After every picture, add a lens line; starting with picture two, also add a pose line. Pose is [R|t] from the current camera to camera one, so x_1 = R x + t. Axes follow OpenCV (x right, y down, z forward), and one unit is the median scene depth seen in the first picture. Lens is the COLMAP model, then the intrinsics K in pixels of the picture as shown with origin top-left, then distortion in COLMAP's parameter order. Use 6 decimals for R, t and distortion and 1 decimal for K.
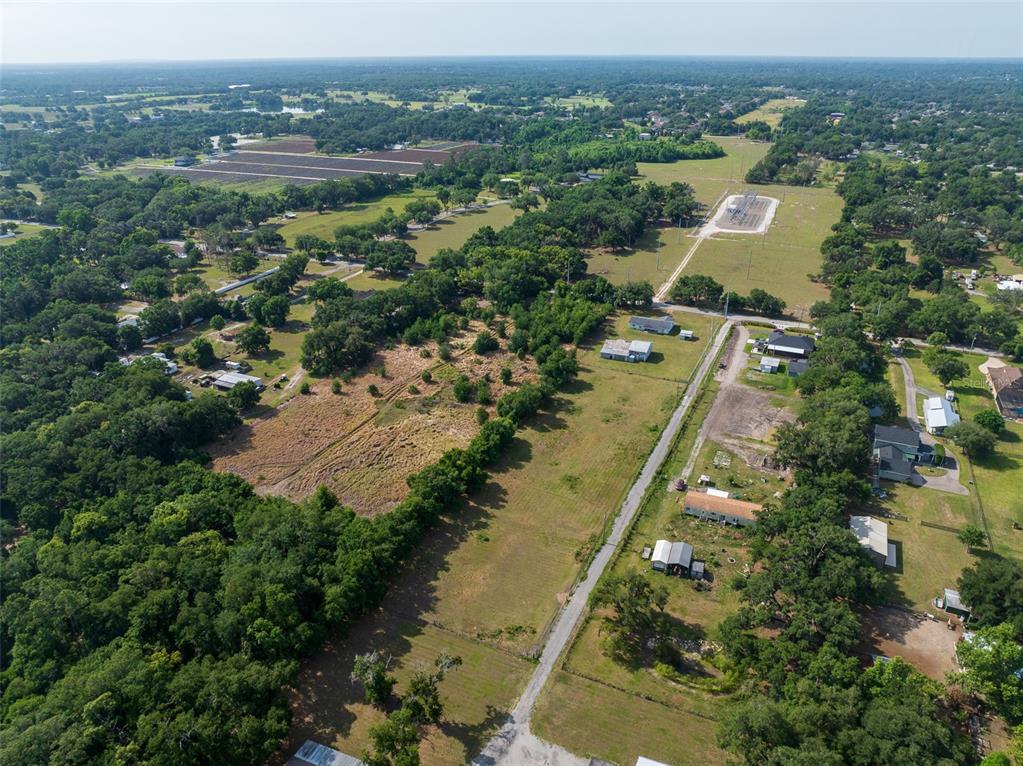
lens RADIAL K [[717.8, 0, 515.1], [0, 717.8, 384.0], [0, 0, 1]] dist [-0.042110, 0.004539]
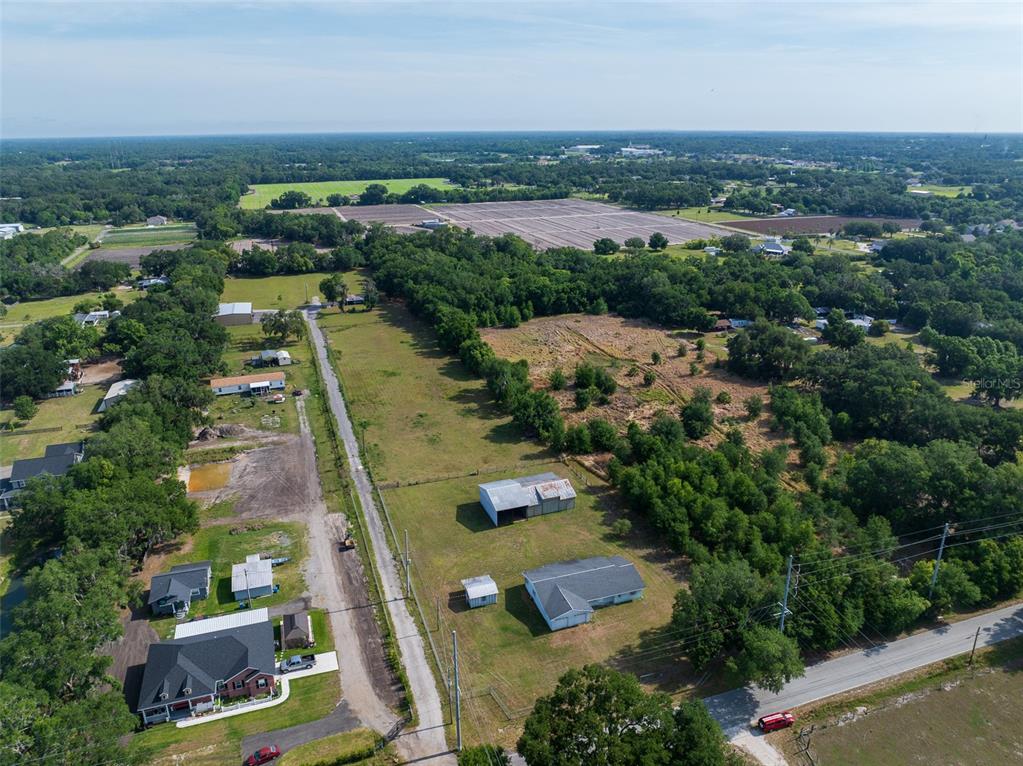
lens RADIAL K [[717.8, 0, 515.1], [0, 717.8, 384.0], [0, 0, 1]] dist [-0.042110, 0.004539]
pose [[-0.725896, 0.240336, -0.644448, 0.466244], [-0.282718, 0.749892, 0.598108, -0.407756], [0.627014, 0.616361, -0.476396, 1.167798]]
